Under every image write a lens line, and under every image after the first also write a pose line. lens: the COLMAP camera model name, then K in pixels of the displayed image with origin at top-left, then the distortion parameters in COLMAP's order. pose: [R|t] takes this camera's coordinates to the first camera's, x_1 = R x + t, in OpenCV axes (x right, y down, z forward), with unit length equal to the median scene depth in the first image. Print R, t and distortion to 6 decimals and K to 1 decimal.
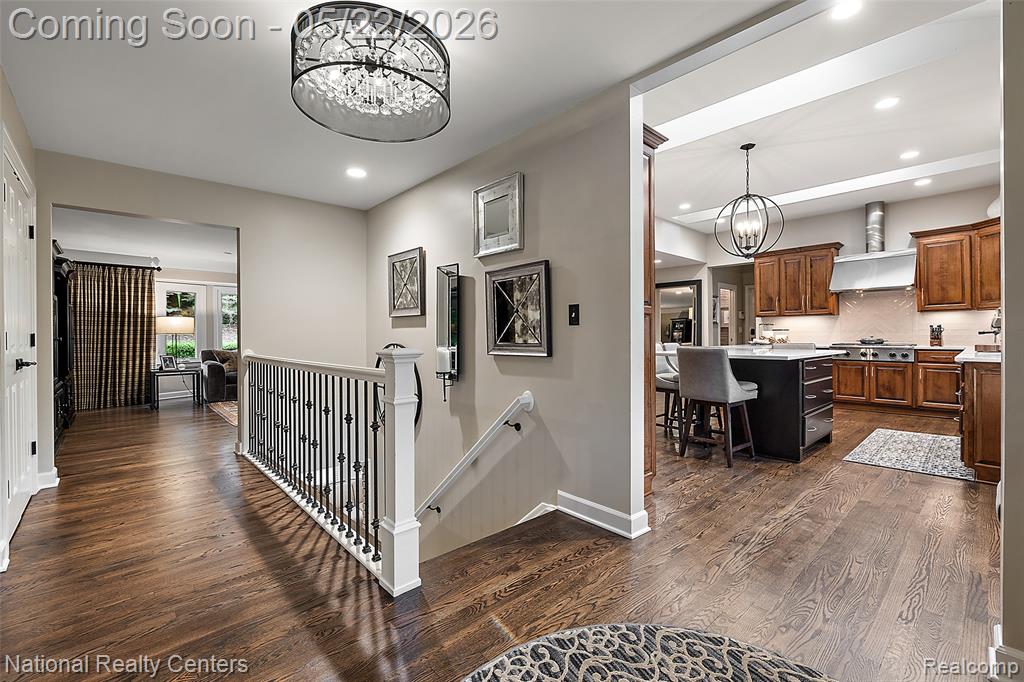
lens RADIAL K [[437.1, 0, 510.6], [0, 437.1, 334.7], [0, 0, 1]] dist [-0.001710, 0.000124]
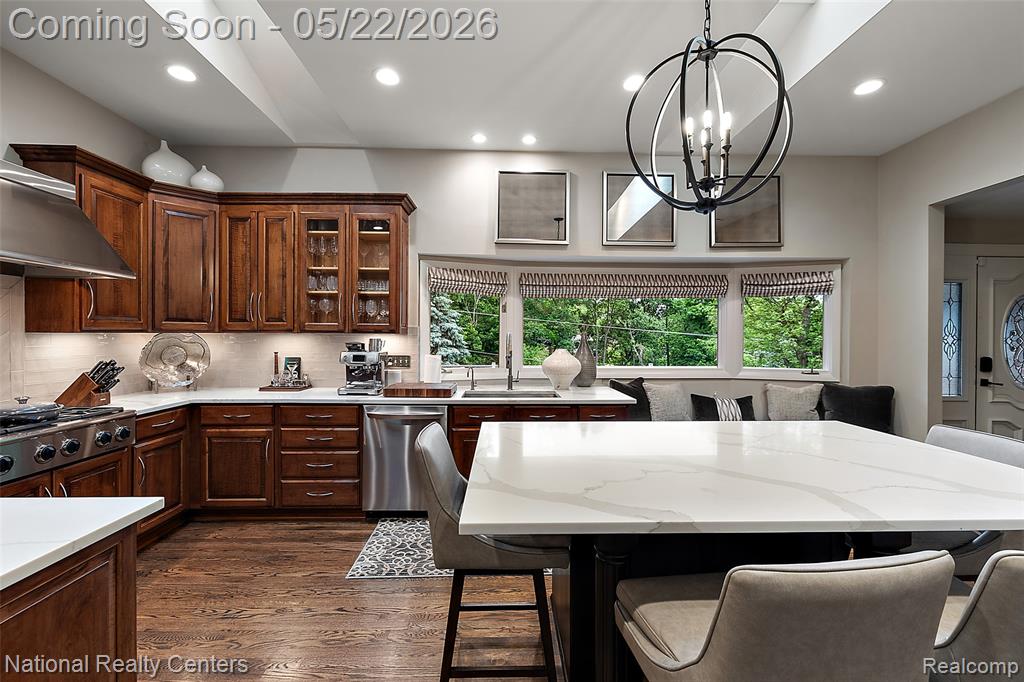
lens RADIAL K [[437.1, 0, 515.8], [0, 437.1, 339.5], [0, 0, 1]] dist [-0.001710, 0.000124]
pose [[-0.763119, -0.001933, 0.646255, 0.311912], [-0.001946, 0.999998, 0.000693, -0.045733], [-0.646255, -0.000728, -0.763121, 1.041842]]
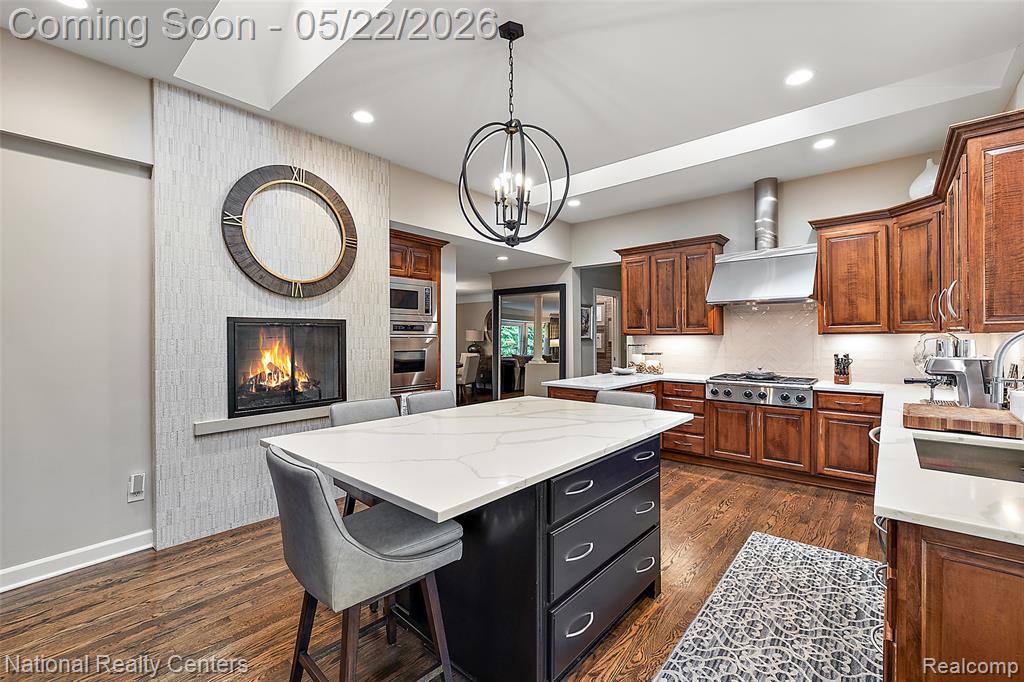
lens RADIAL K [[437.1, 0, 509.4], [0, 437.1, 336.2], [0, 0, 1]] dist [-0.001710, 0.000124]
pose [[0.993541, 0.000742, 0.113467, 0.356693], [-0.000891, 0.999999, 0.001259, -0.049612], [-0.113466, -0.001352, 0.993541, 0.356386]]
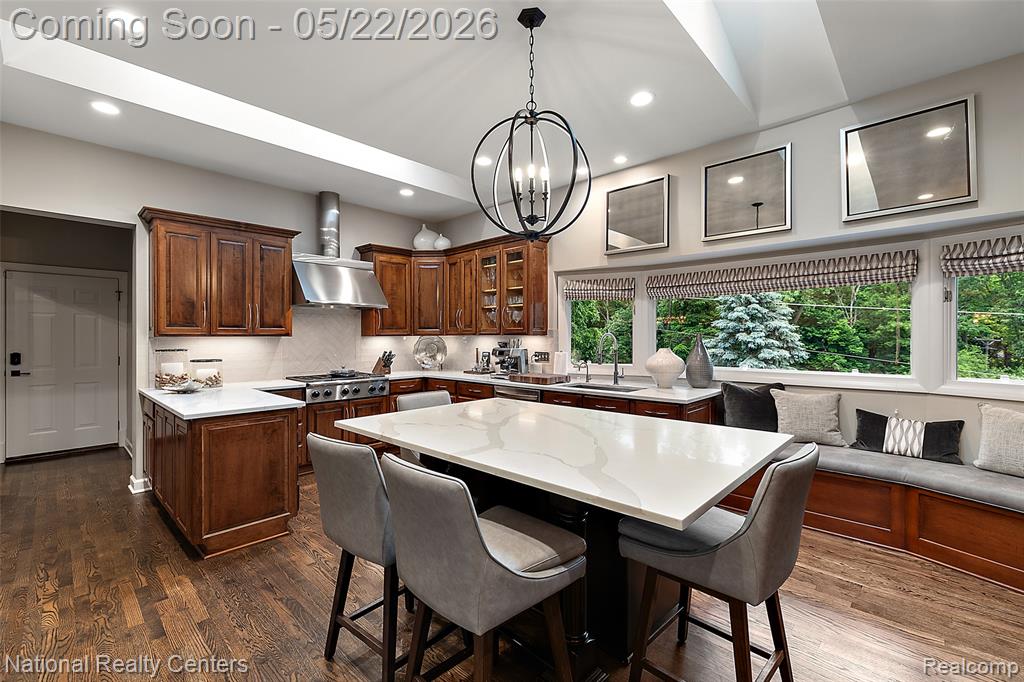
lens RADIAL K [[456.1, 0, 513.7], [0, 456.1, 335.0], [0, 0, 1]] dist [-0.003011, -0.000254]
pose [[-0.078342, 0.010765, 0.996868, 0.005159], [0.000791, 0.999942, -0.010736, -0.044732], [-0.996926, -0.000053, -0.078346, 0.787477]]
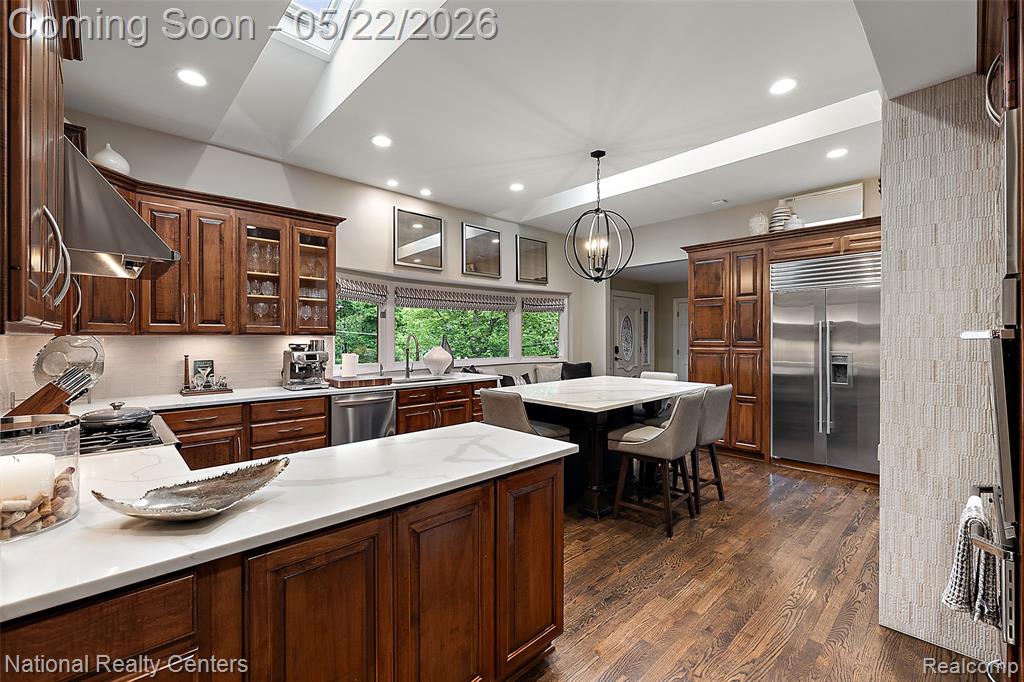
lens RADIAL K [[456.1, 0, 510.6], [0, 456.1, 338.4], [0, 0, 1]] dist [-0.003011, -0.000254]
pose [[-0.998724, 0.008564, -0.049776, 0.574933], [0.008616, 0.999963, -0.000840, -0.045024], [0.049767, -0.001267, -0.998760, 1.432043]]
